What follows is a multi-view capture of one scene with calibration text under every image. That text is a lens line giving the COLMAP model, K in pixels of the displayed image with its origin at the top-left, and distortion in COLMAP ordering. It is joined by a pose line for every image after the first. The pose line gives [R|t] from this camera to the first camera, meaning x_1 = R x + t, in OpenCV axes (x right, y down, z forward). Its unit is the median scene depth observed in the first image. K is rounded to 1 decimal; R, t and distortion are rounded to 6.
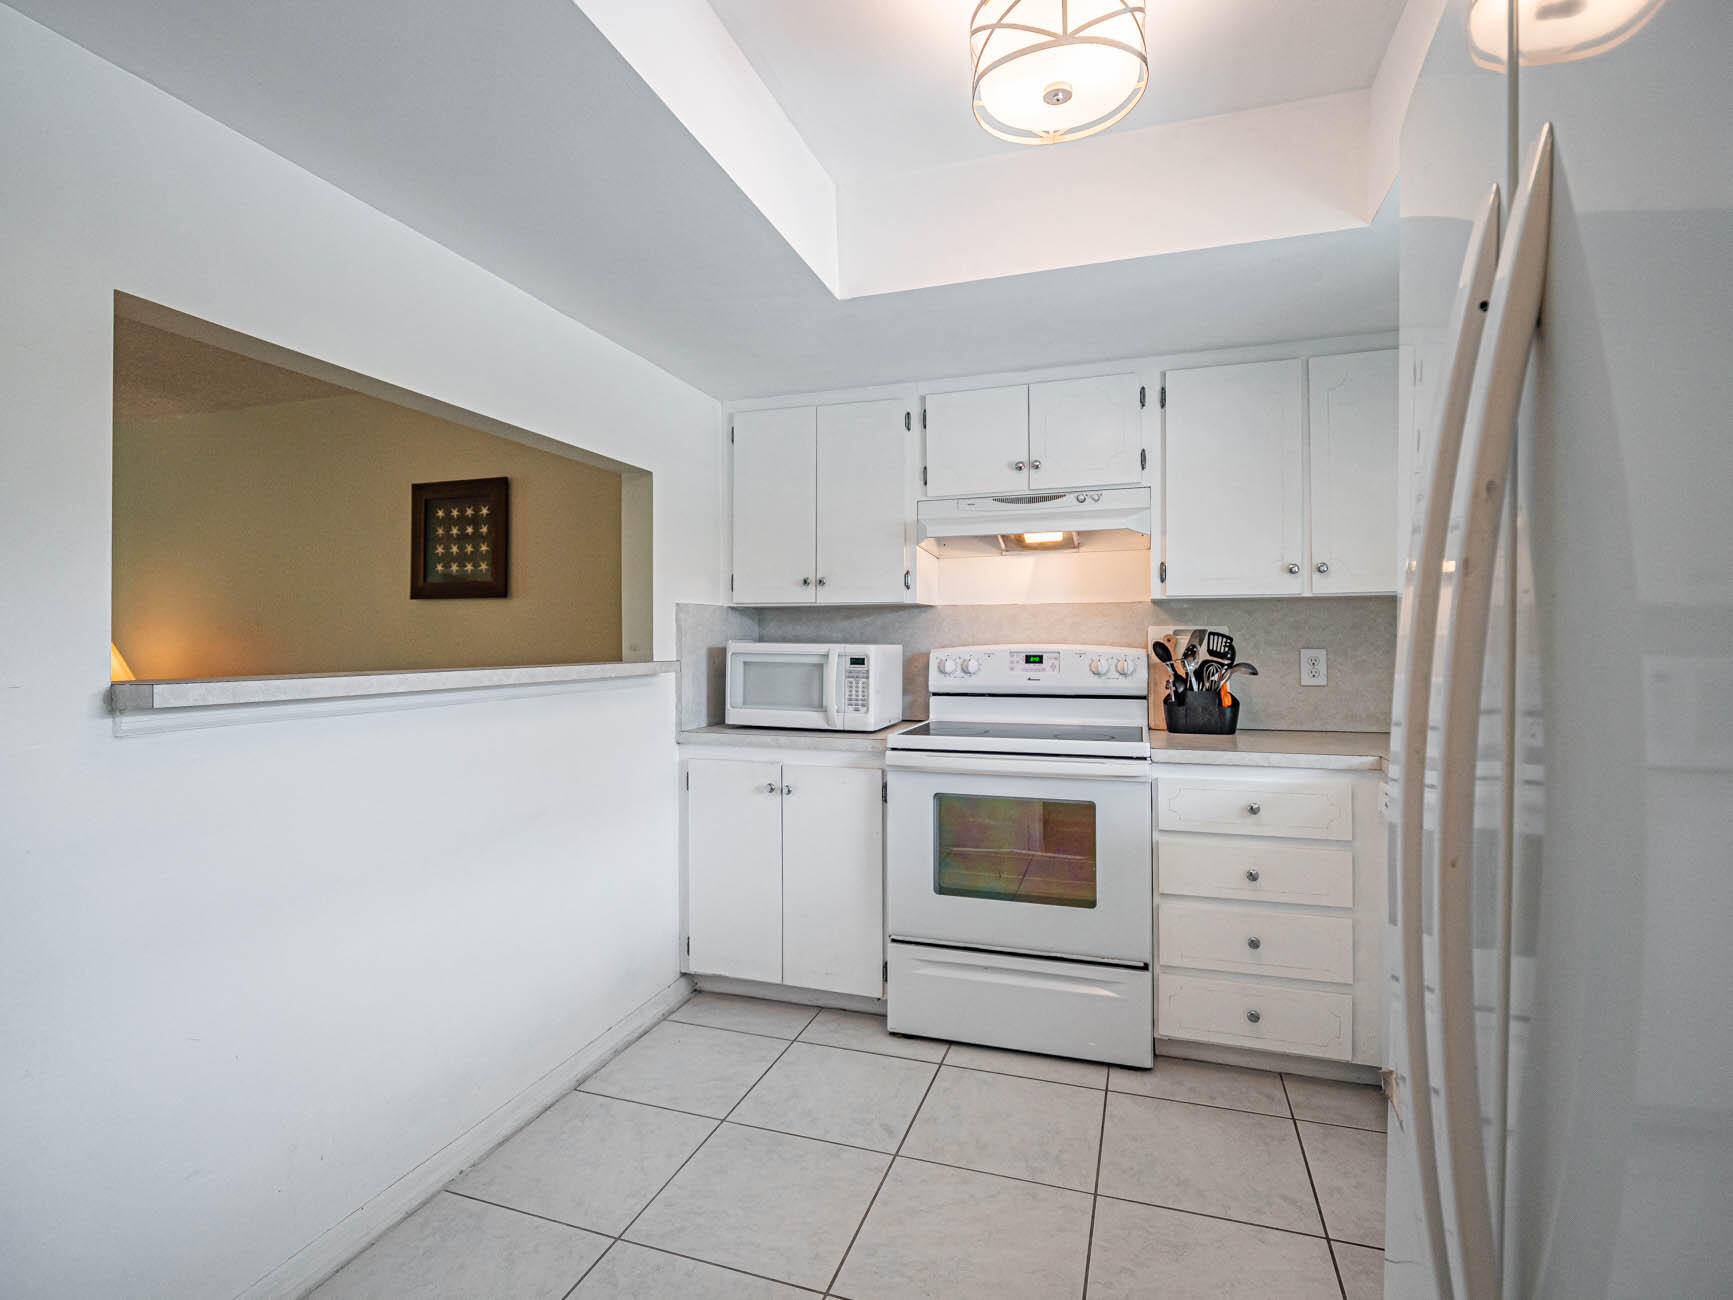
lens RADIAL K [[854.0, 0, 871.8], [0, 854.0, 640.6], [0, 0, 1]] dist [0.000873, -0.008913]
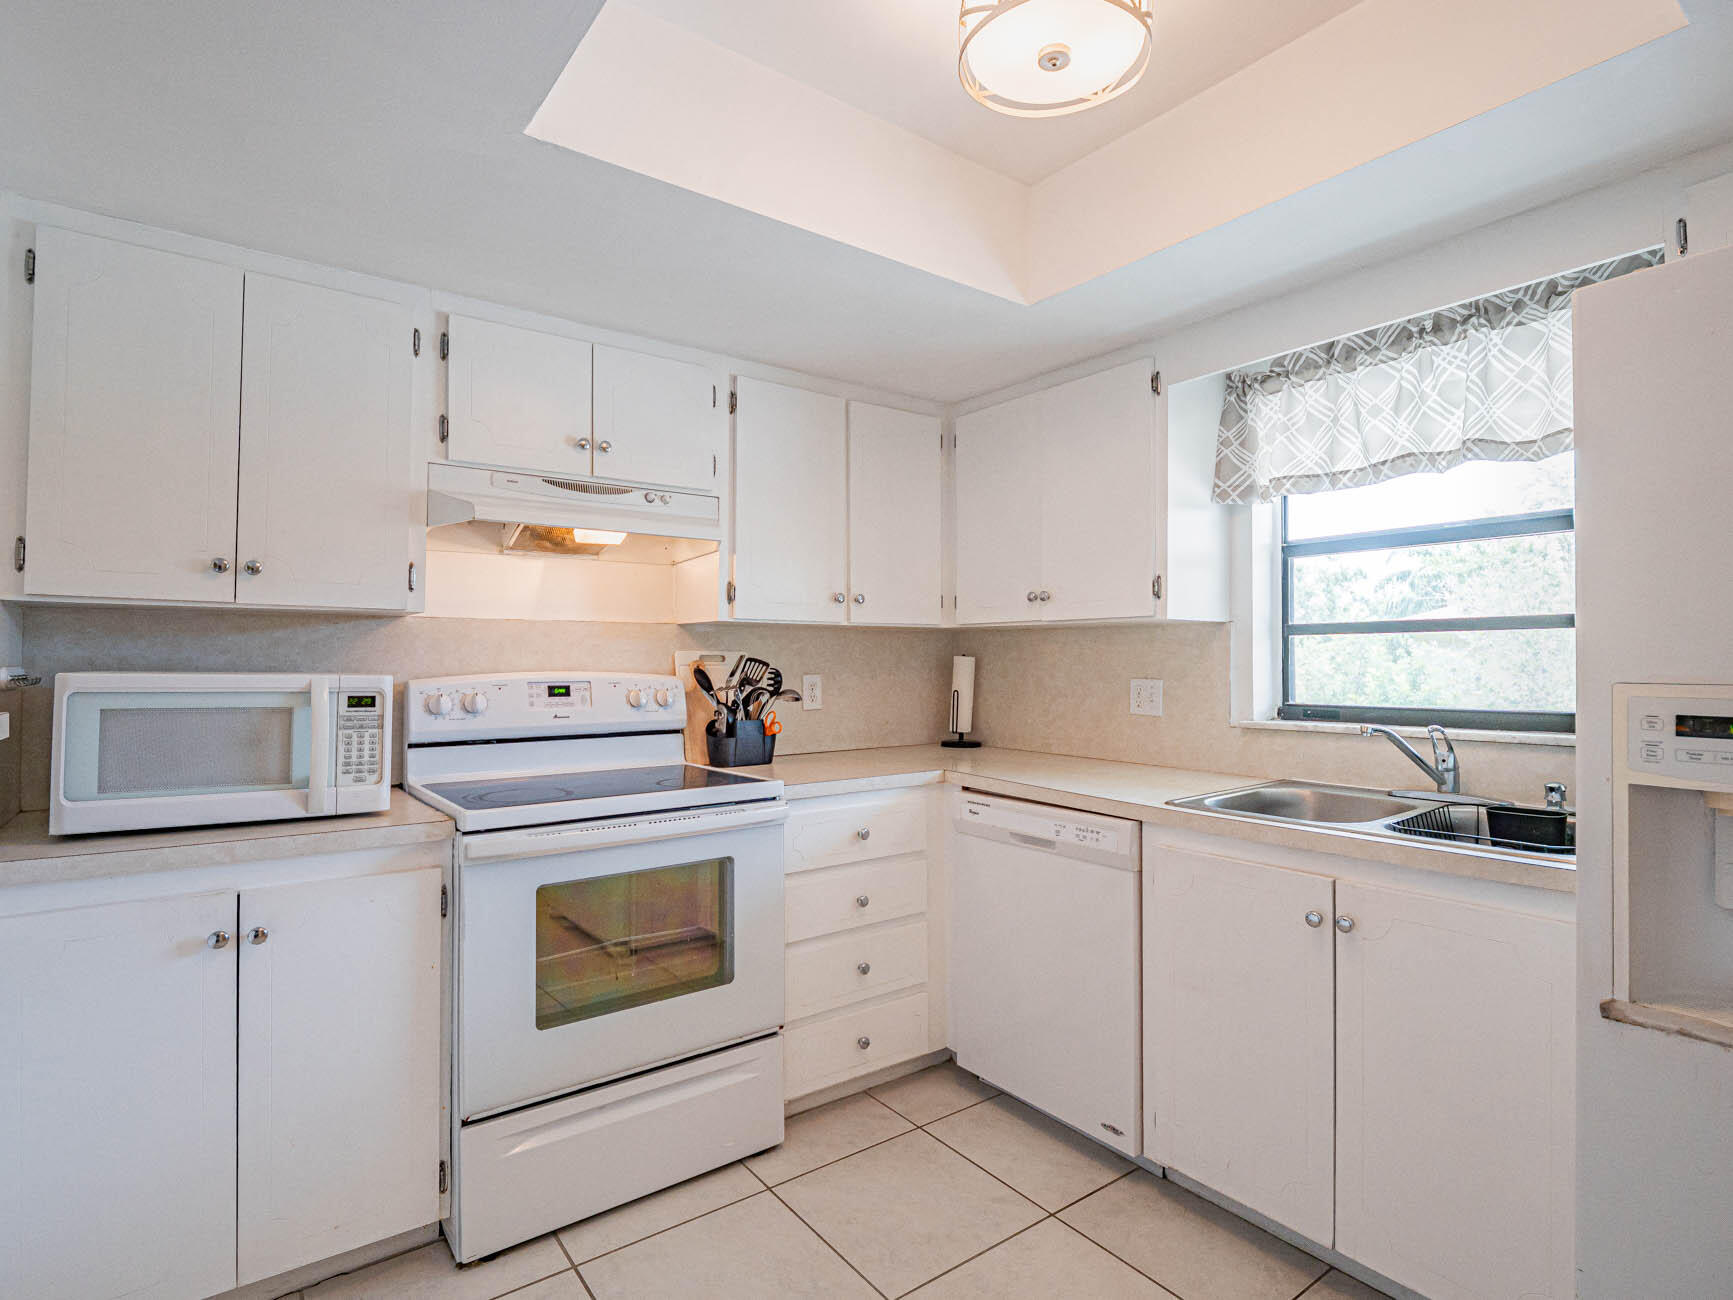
lens RADIAL K [[854.0, 0, 858.7], [0, 854.0, 651.4], [0, 0, 1]] dist [0.000873, -0.008913]
pose [[0.592837, 0.013062, 0.805217, -0.303528], [-0.000386, 0.999873, -0.015935, -0.002191], [-0.805322, 0.009136, 0.592767, 0.334947]]
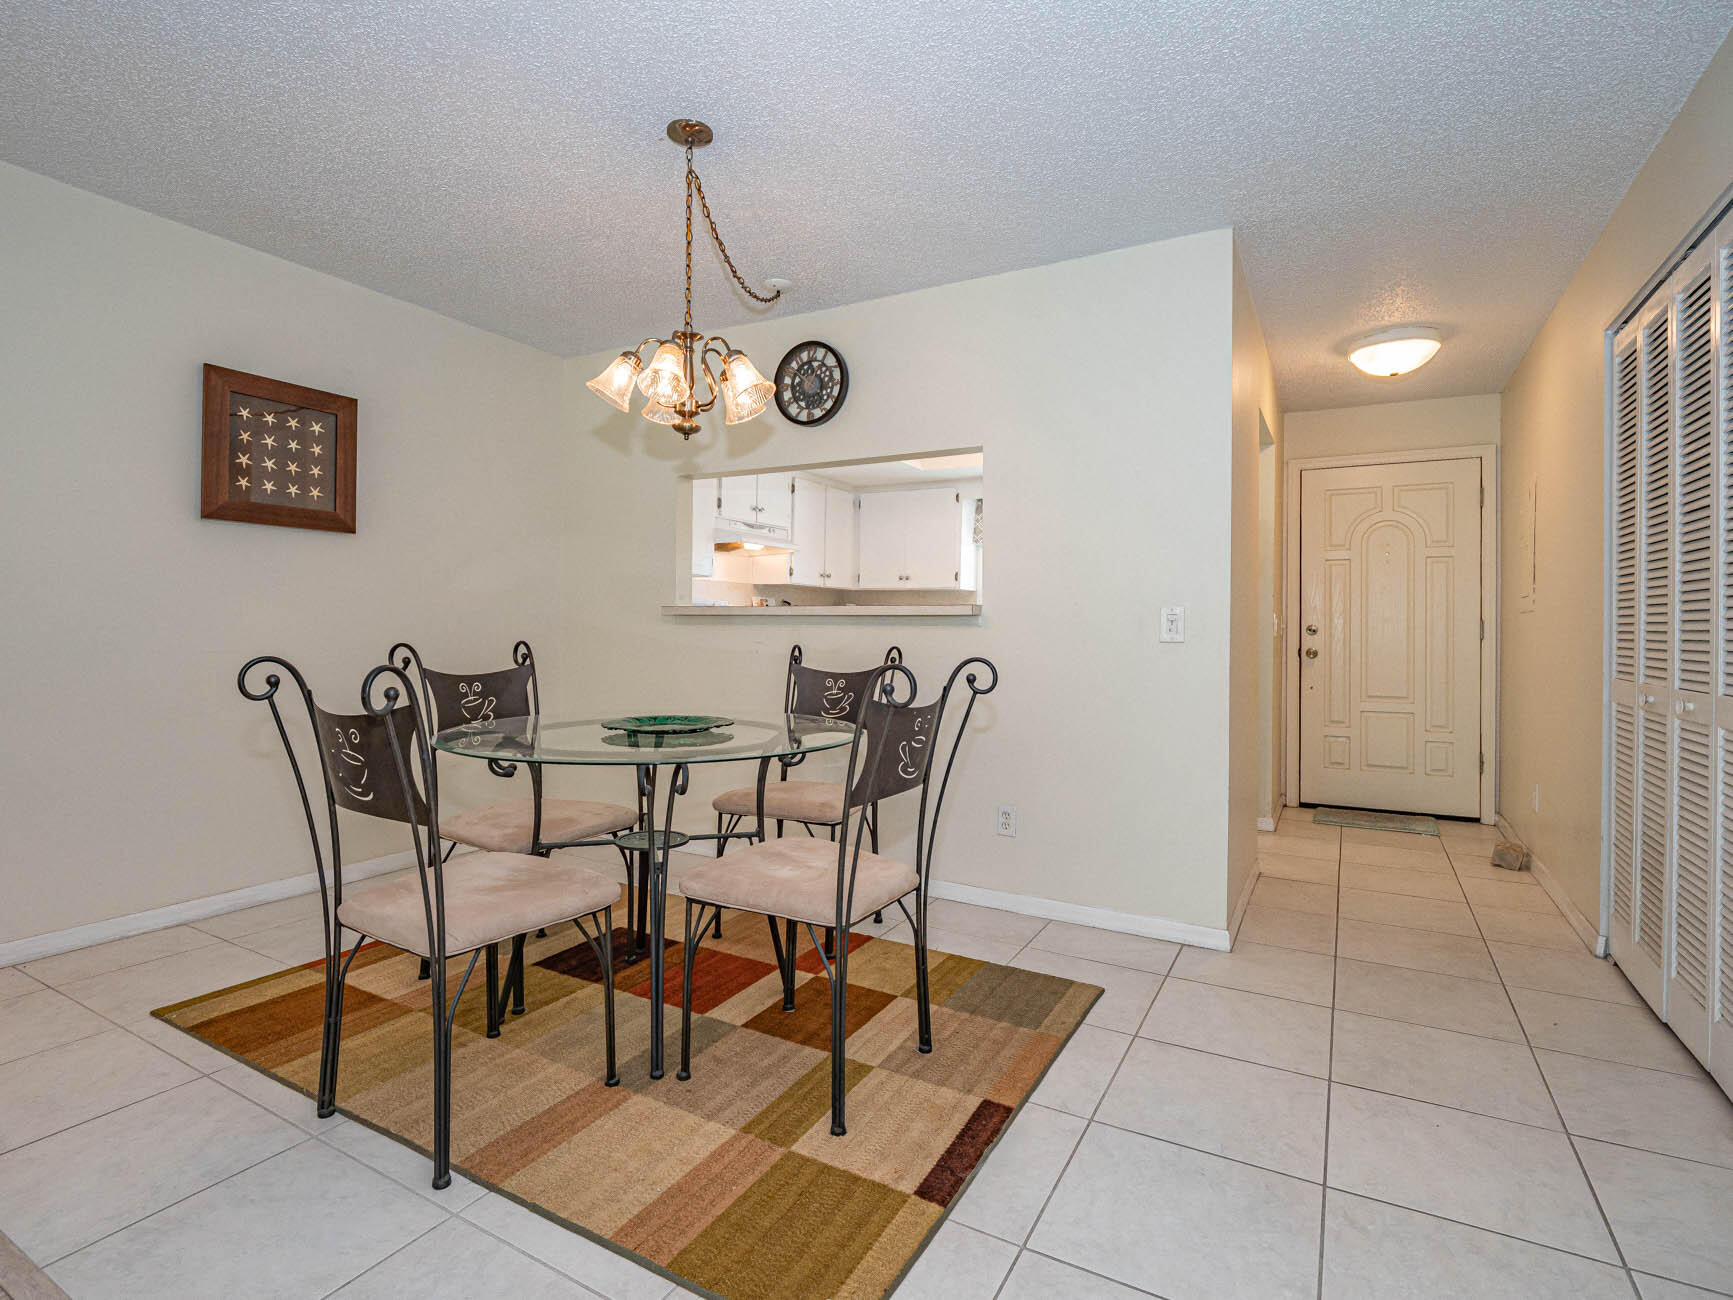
lens RADIAL K [[854.0, 0, 833.2], [0, 854.0, 631.7], [0, 0, 1]] dist [0.000873, -0.008913]
pose [[0.232517, 0.005964, 0.972574, -1.627603], [-0.010833, 0.999935, -0.003542, 0.072654], [-0.972532, -0.009713, 0.232567, 0.391342]]
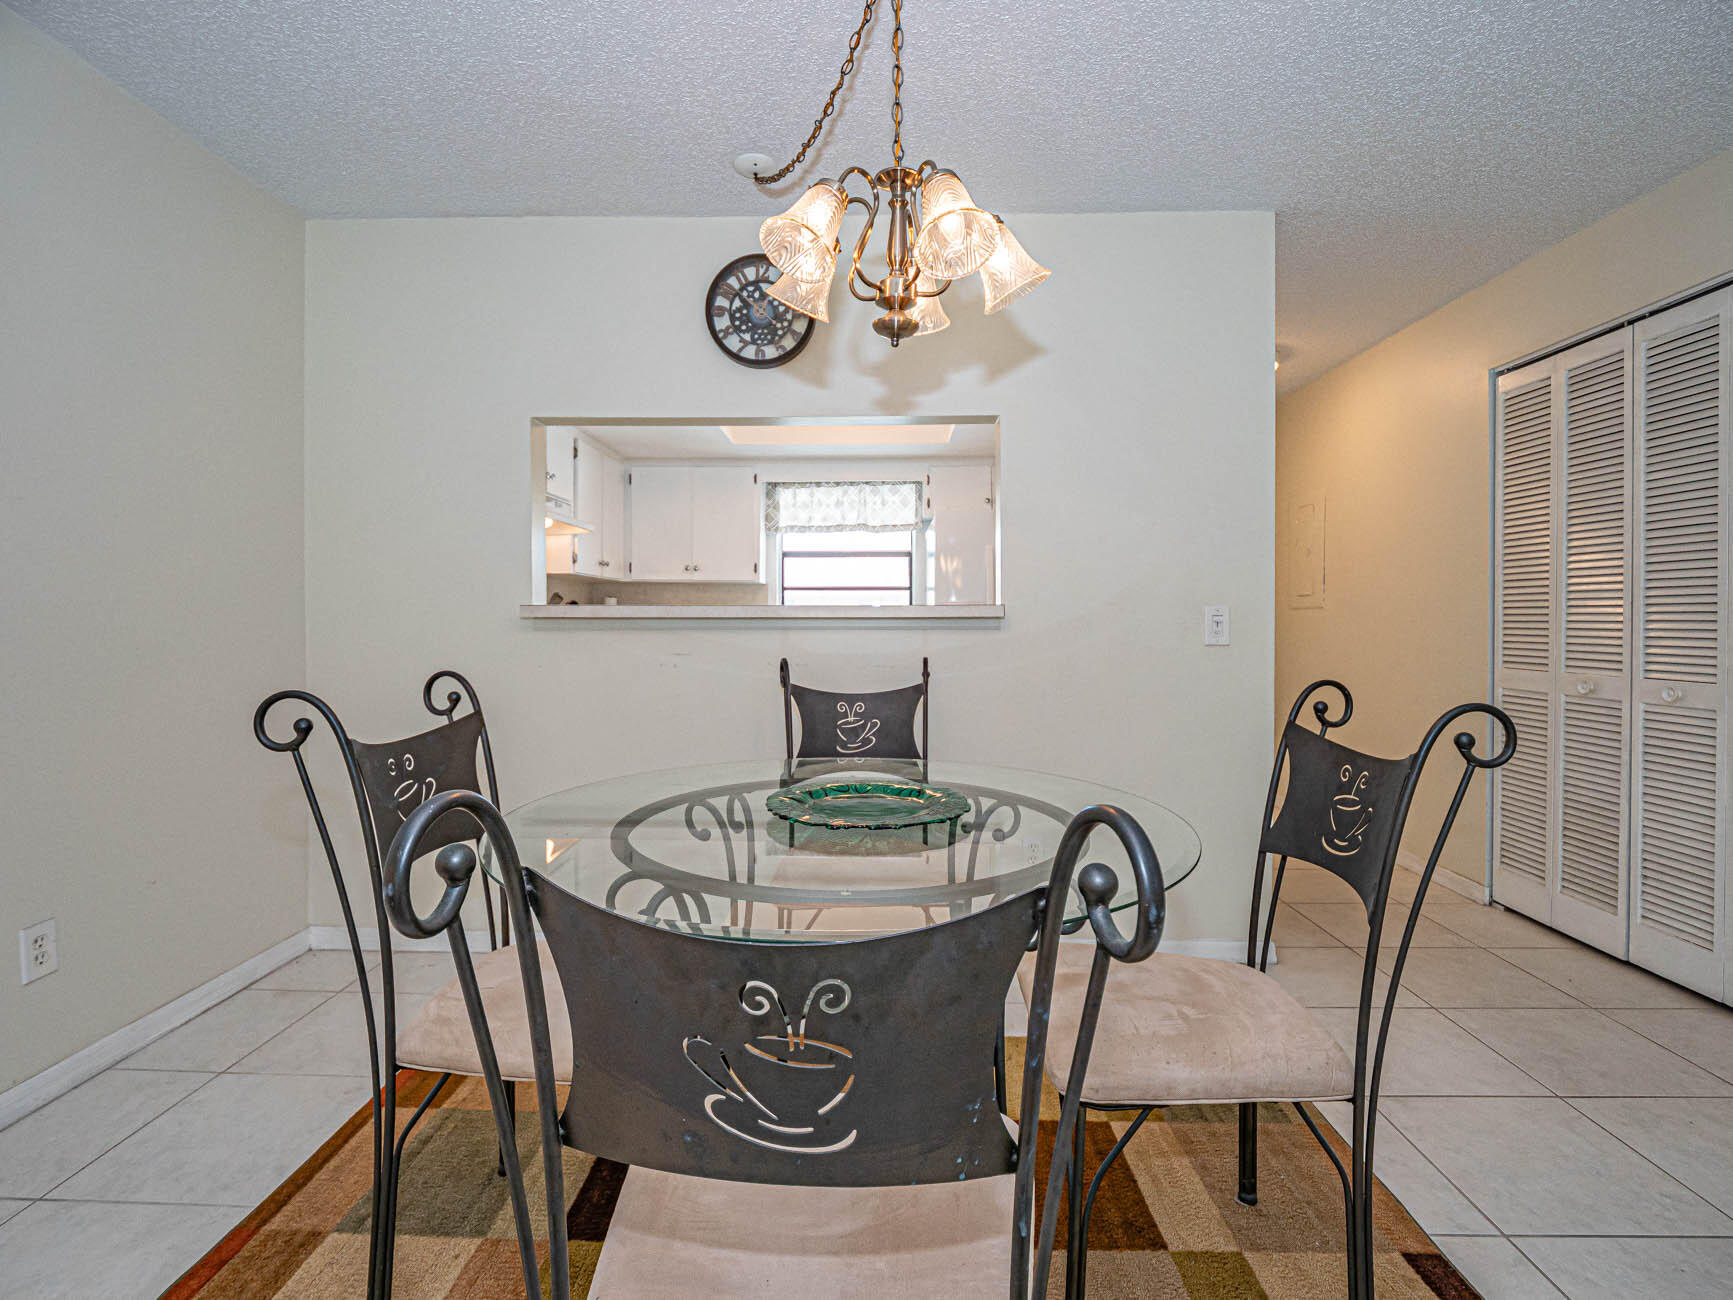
lens RADIAL K [[854.0, 0, 859.0], [0, 854.0, 625.3], [0, 0, 1]] dist [0.000873, -0.008913]
pose [[-0.268953, 0.004400, 0.963143, -1.354919], [0.005057, 0.999982, -0.003157, 0.056407], [-0.963140, 0.004021, -0.268971, 0.877280]]
